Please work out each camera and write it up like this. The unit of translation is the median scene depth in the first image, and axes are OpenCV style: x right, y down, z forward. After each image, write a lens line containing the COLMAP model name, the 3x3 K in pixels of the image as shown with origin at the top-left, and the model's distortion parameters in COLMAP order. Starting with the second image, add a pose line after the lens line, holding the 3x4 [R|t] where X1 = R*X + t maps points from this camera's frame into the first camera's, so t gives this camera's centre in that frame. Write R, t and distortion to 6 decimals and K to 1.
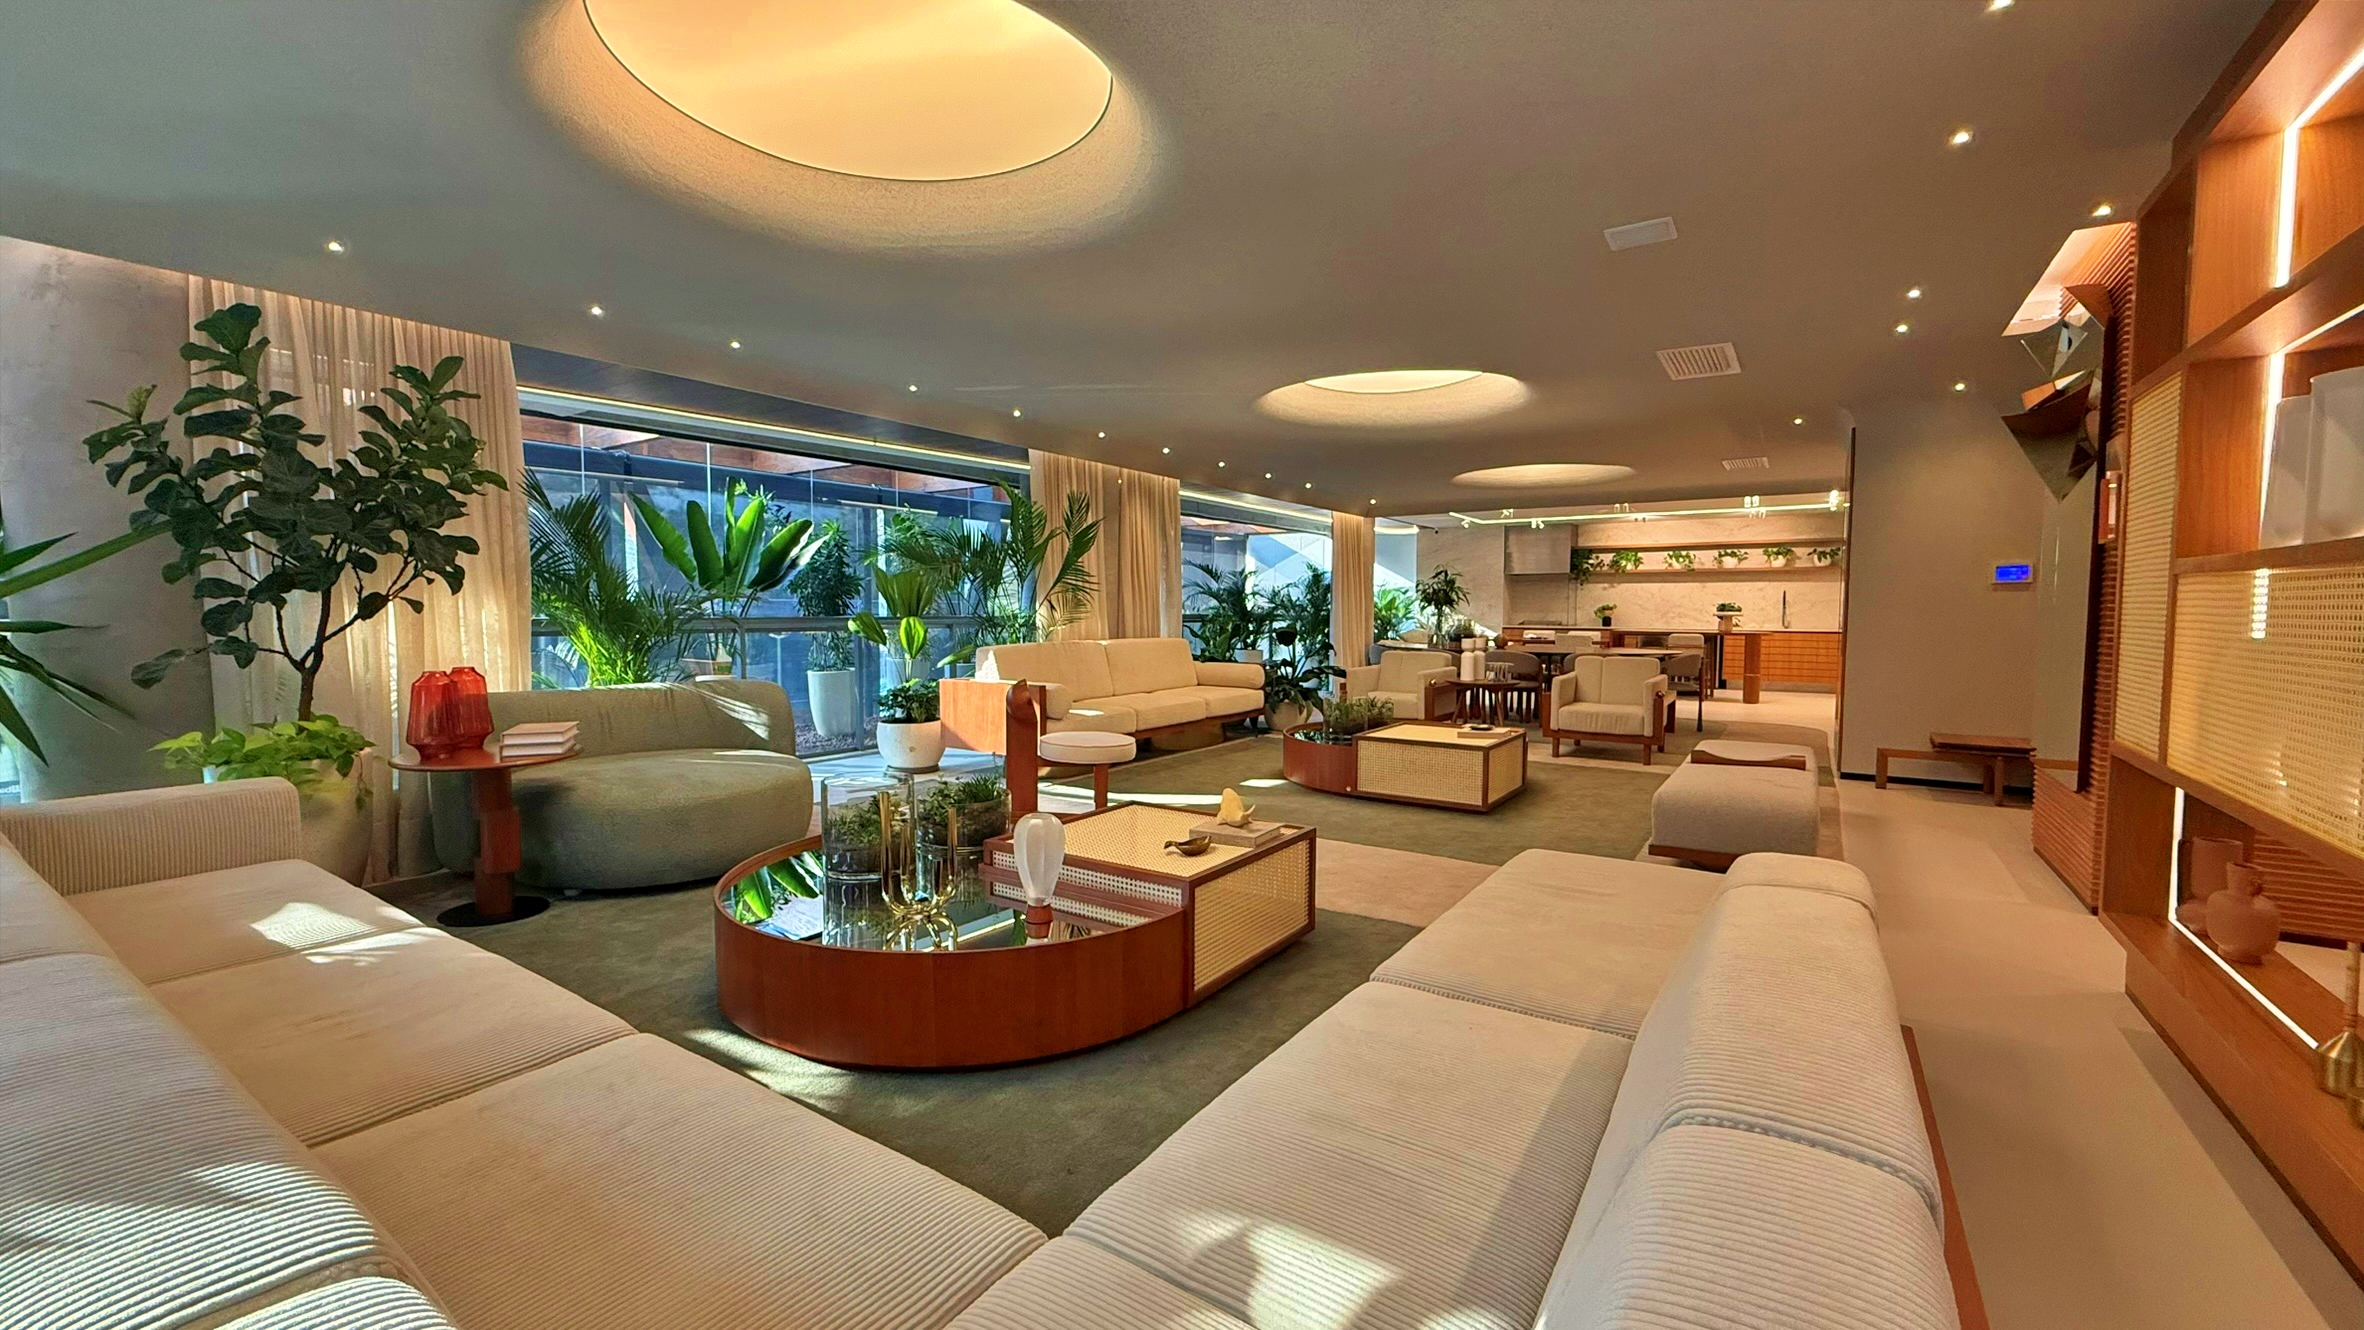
lens RADIAL K [[941.8, 0, 1171.7], [0, 941.8, 663.4], [0, 0, 1]] dist [-0.000069, -0.000390]
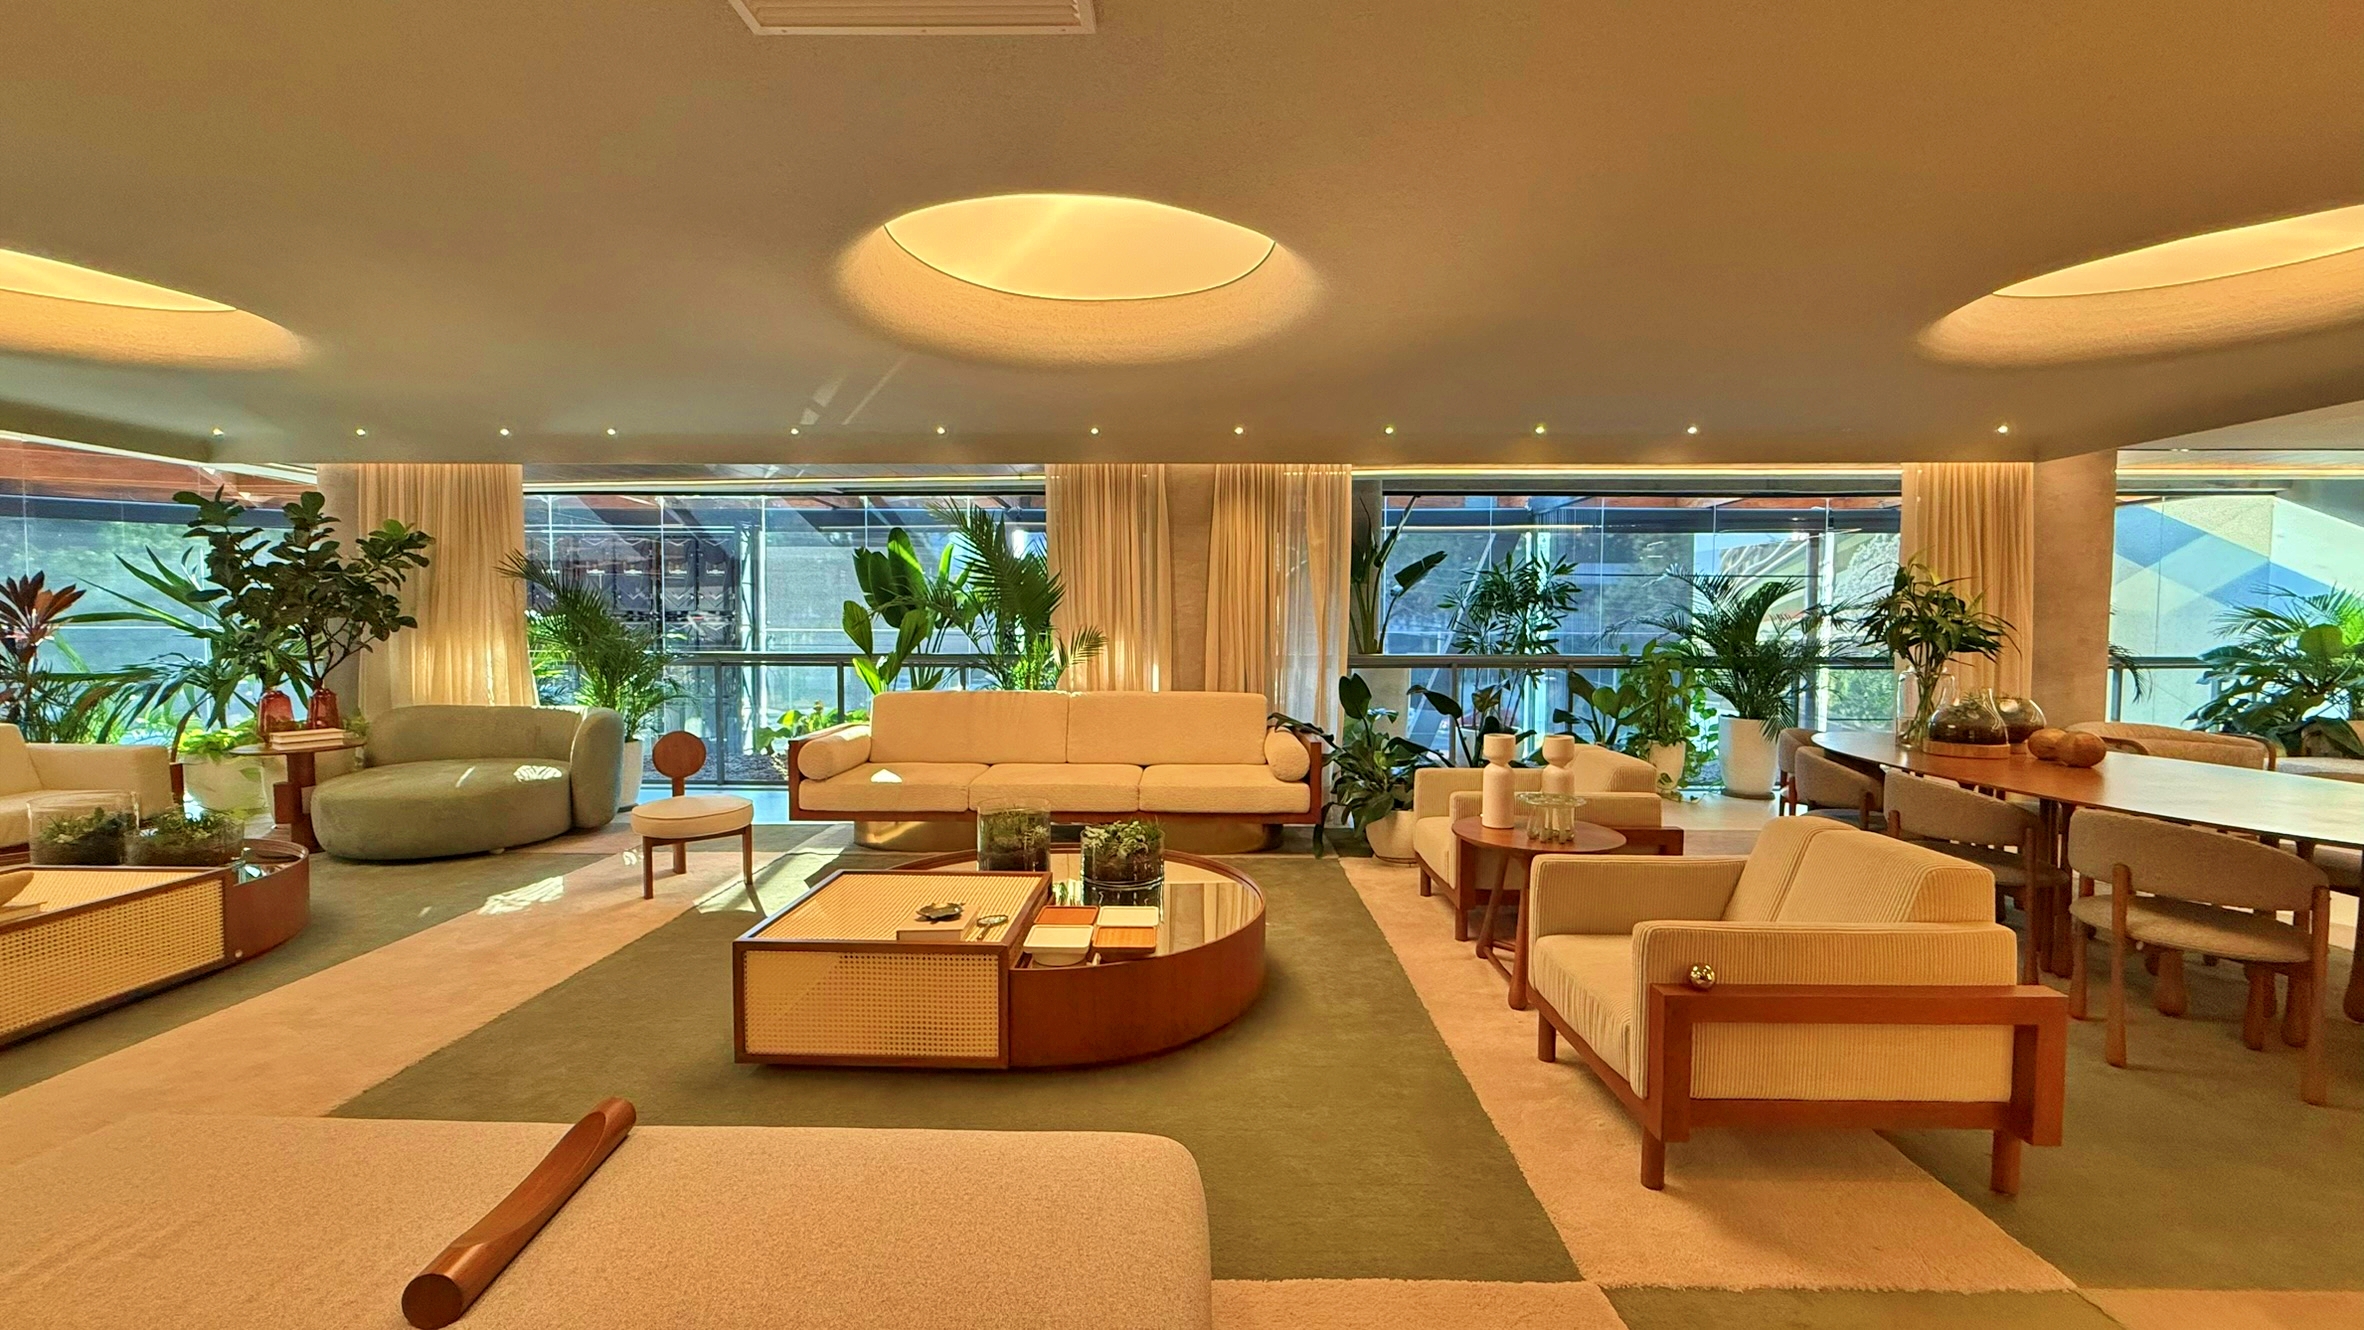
lens RADIAL K [[933.5, 0, 1162.7], [0, 933.5, 660.9], [0, 0, 1]] dist [-0.000213, -0.000142]
pose [[0.542495, 0.031123, -0.839482, 0.348542], [-0.050618, 0.998709, 0.004316, -0.031546], [0.838533, 0.040151, 0.543370, 0.353858]]
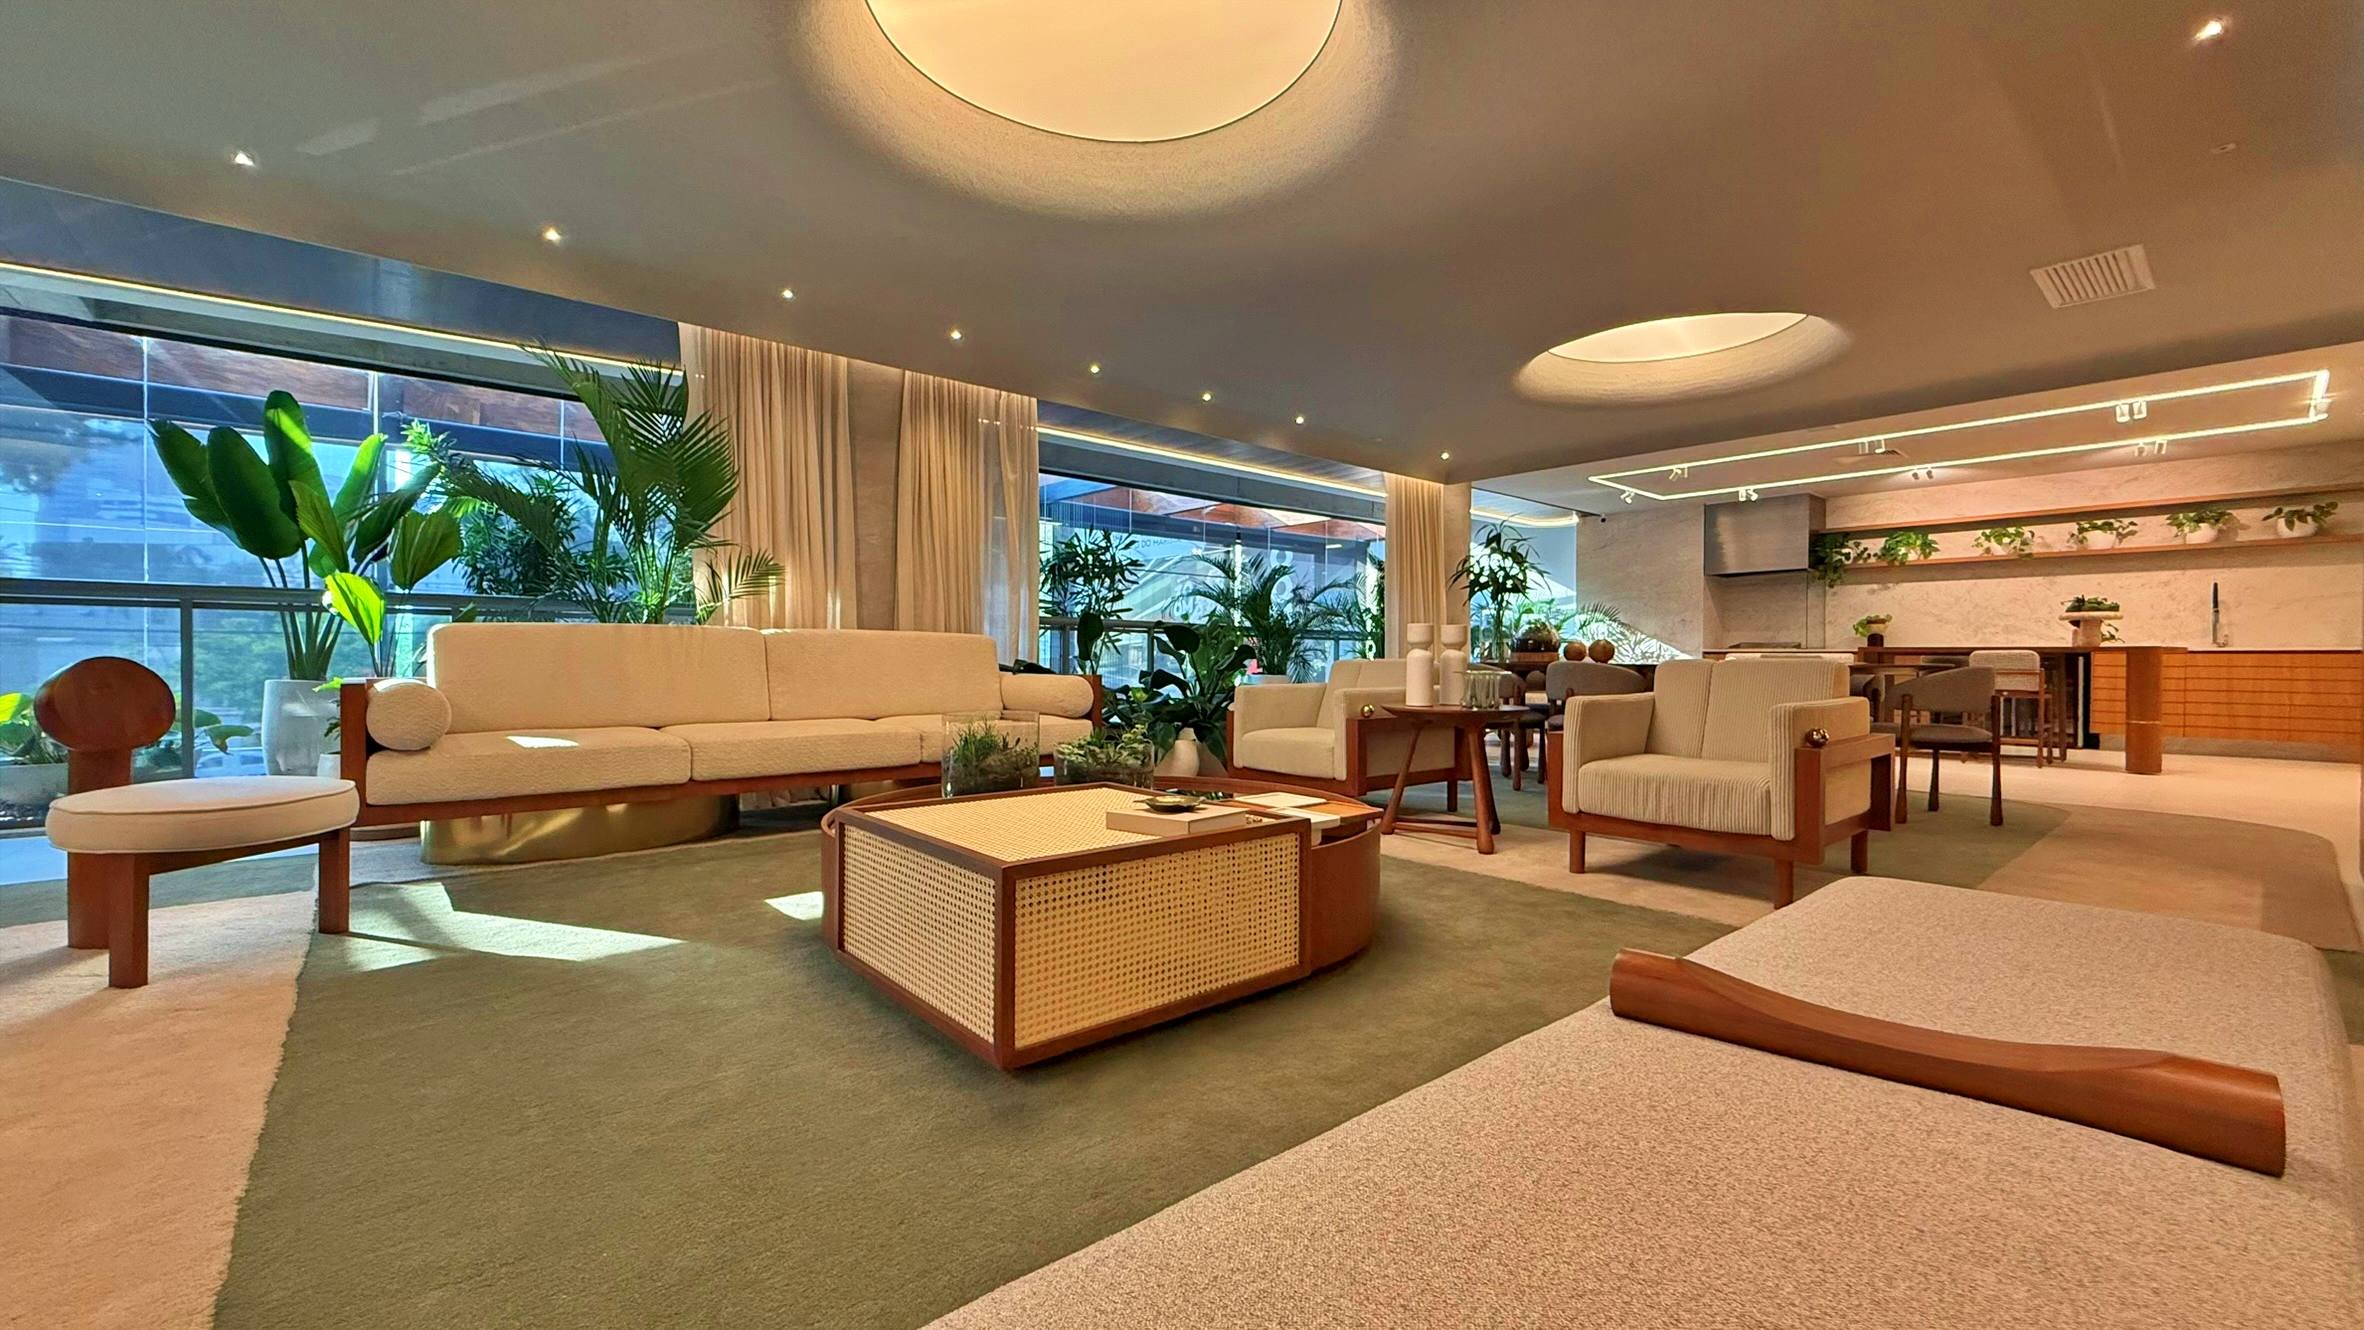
lens RADIAL K [[940.2, 0, 1172.9], [0, 940.2, 665.7], [0, 0, 1]] dist [-0.000238, -0.000214]
pose [[0.964196, 0.003759, -0.265164, 0.186317], [-0.017153, 0.998690, -0.048214, 0.013503], [0.264635, 0.051036, 0.962997, 0.276413]]
